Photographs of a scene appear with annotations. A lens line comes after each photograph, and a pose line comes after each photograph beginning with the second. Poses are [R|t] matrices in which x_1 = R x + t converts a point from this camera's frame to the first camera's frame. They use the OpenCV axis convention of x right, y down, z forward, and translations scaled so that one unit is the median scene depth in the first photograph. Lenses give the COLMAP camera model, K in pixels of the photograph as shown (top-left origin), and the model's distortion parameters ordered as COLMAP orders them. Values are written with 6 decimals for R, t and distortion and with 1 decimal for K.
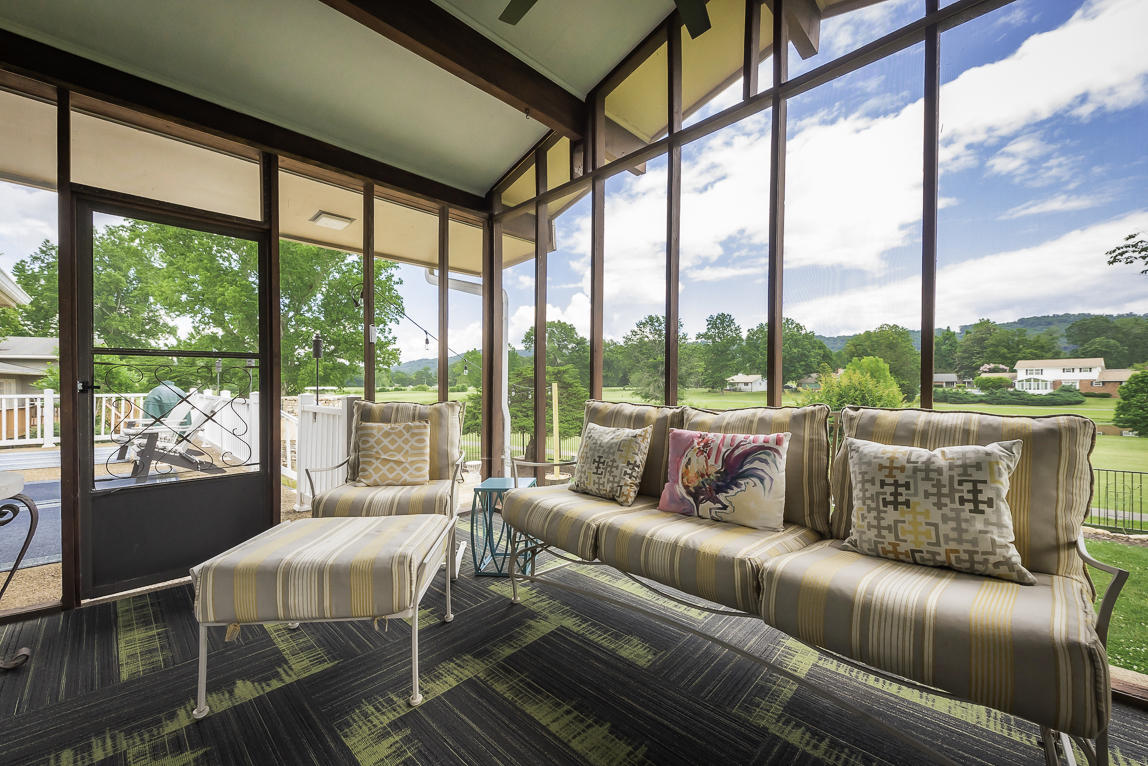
lens RADIAL K [[442.1, 0, 575.1], [0, 442.1, 392.7], [0, 0, 1]] dist [0.001292, -0.000317]
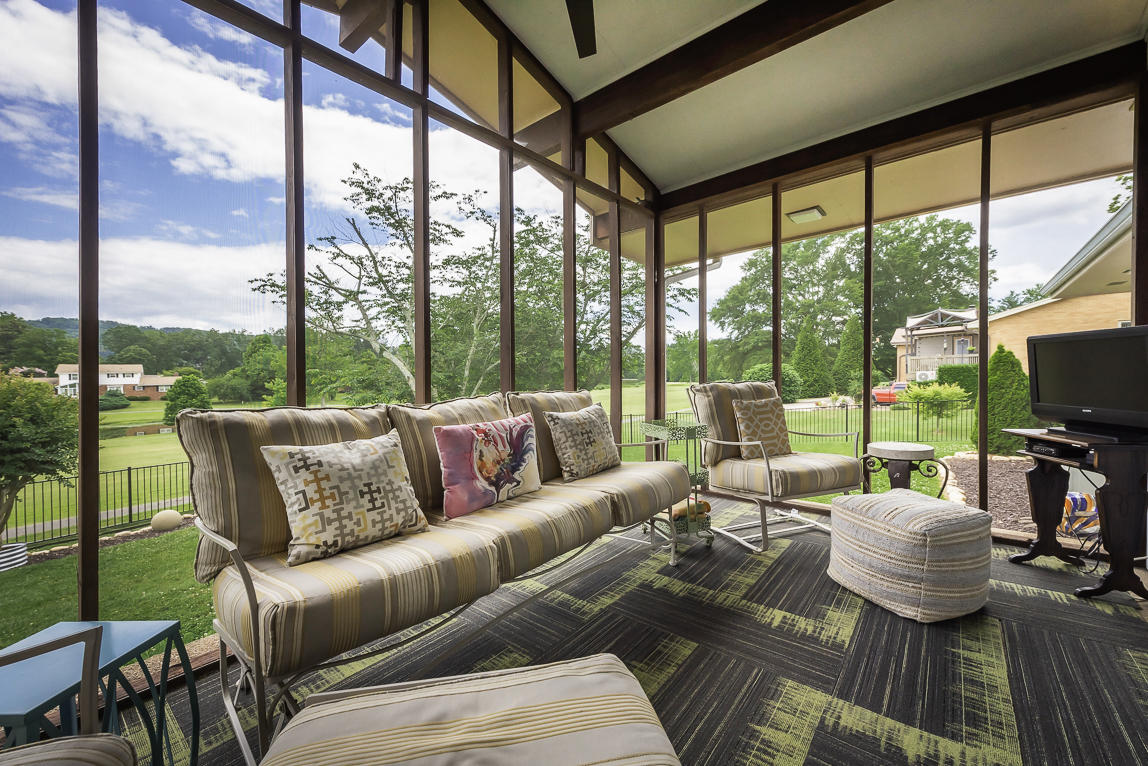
lens RADIAL K [[452.6, 0, 574.3], [0, 452.6, 388.7], [0, 0, 1]] dist [0.002408, 0.000135]
pose [[-0.078899, -0.016600, 0.996744, -0.641343], [0.038070, 0.999082, 0.019653, -0.001794], [-0.996155, 0.039497, -0.078195, 0.721754]]
